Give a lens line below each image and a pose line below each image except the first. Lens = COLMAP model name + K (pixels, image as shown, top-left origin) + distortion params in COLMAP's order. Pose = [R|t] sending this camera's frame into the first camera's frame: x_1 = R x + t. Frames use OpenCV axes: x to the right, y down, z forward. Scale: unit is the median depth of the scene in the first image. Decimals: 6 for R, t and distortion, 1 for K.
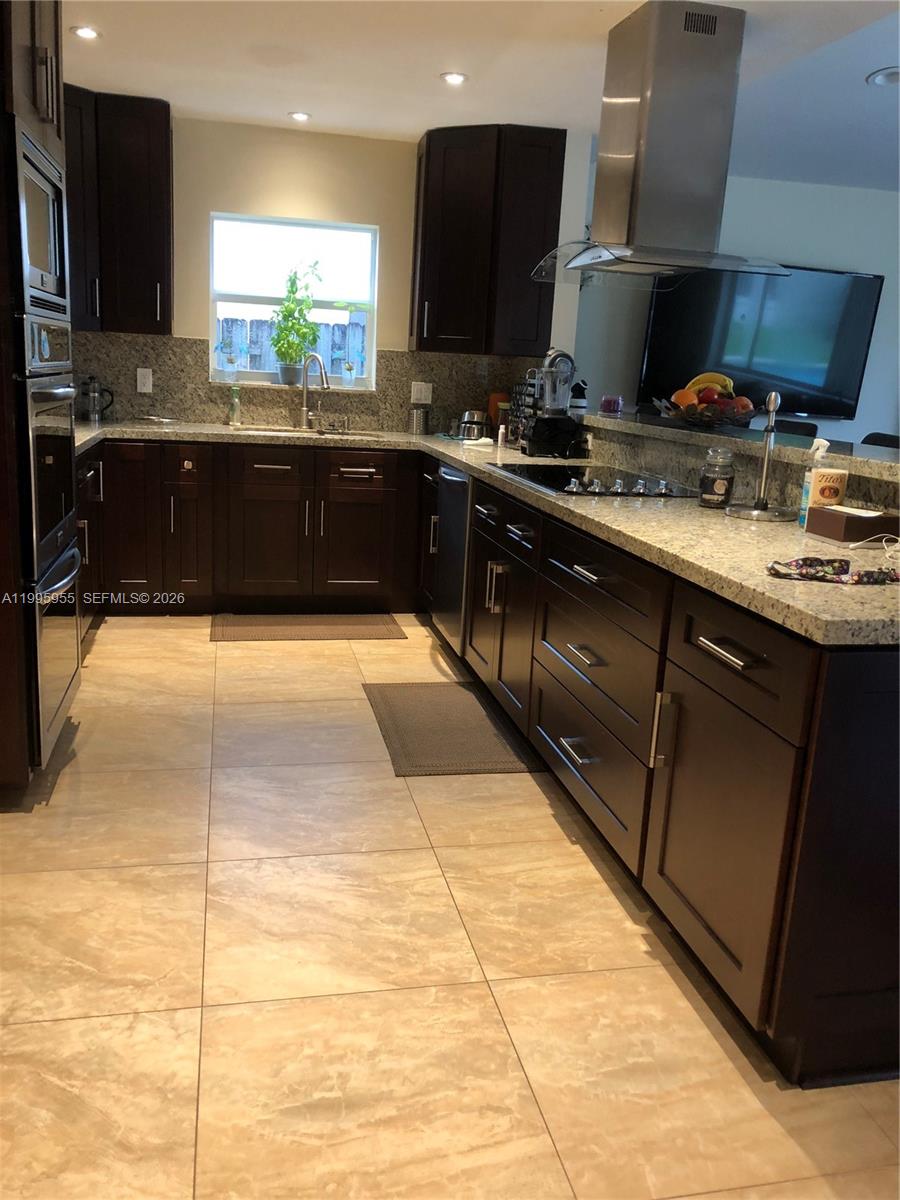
lens RADIAL K [[992.5, 0, 452.9], [0, 992.5, 594.1], [0, 0, 1]] dist [0.016138, 0.007711]
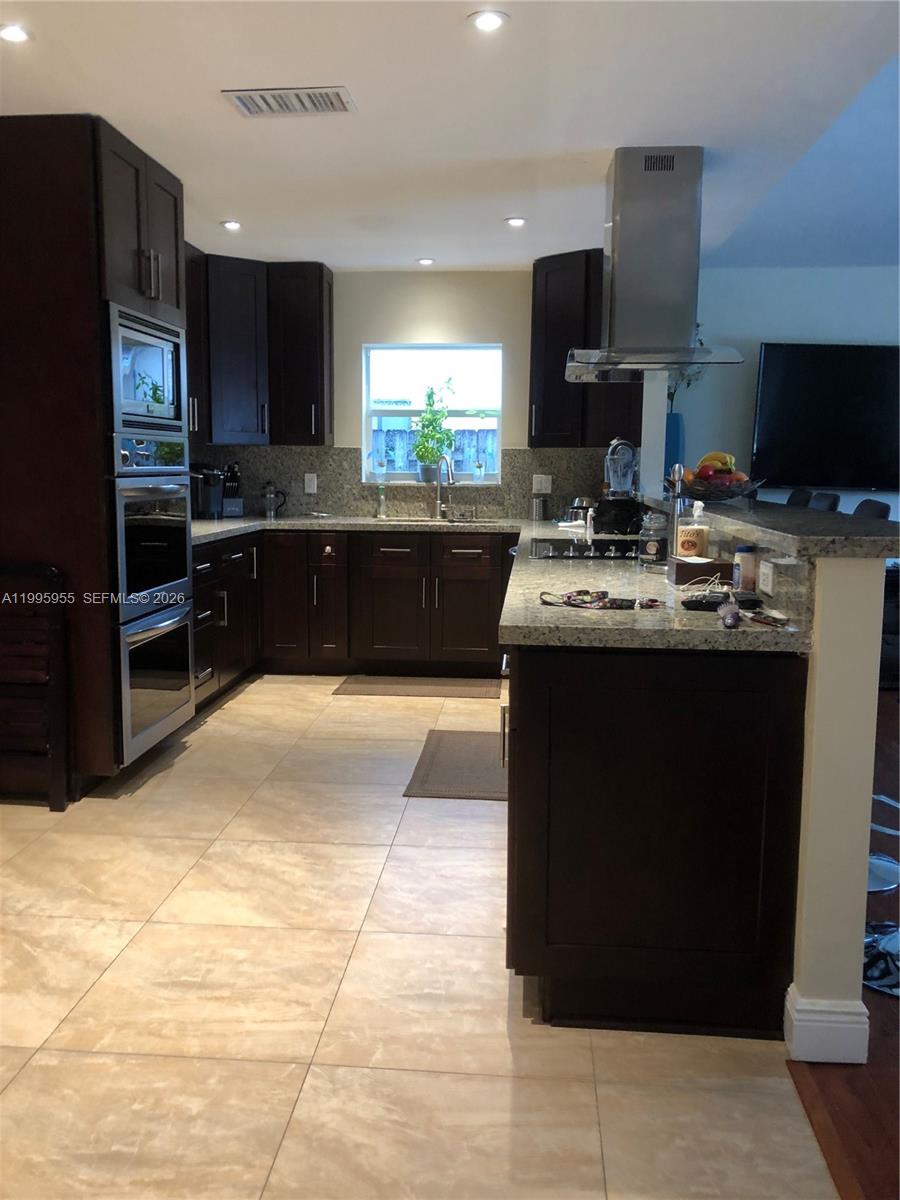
lens RADIAL K [[982.9, 0, 450.0], [0, 982.9, 600.0], [0, 0, 1]] dist [0.006175, -0.009648]
pose [[0.953821, -0.004917, -0.300336, 0.374242], [-0.024029, 0.995413, -0.092610, 0.060837], [0.299413, 0.095550, 0.949327, -0.135065]]
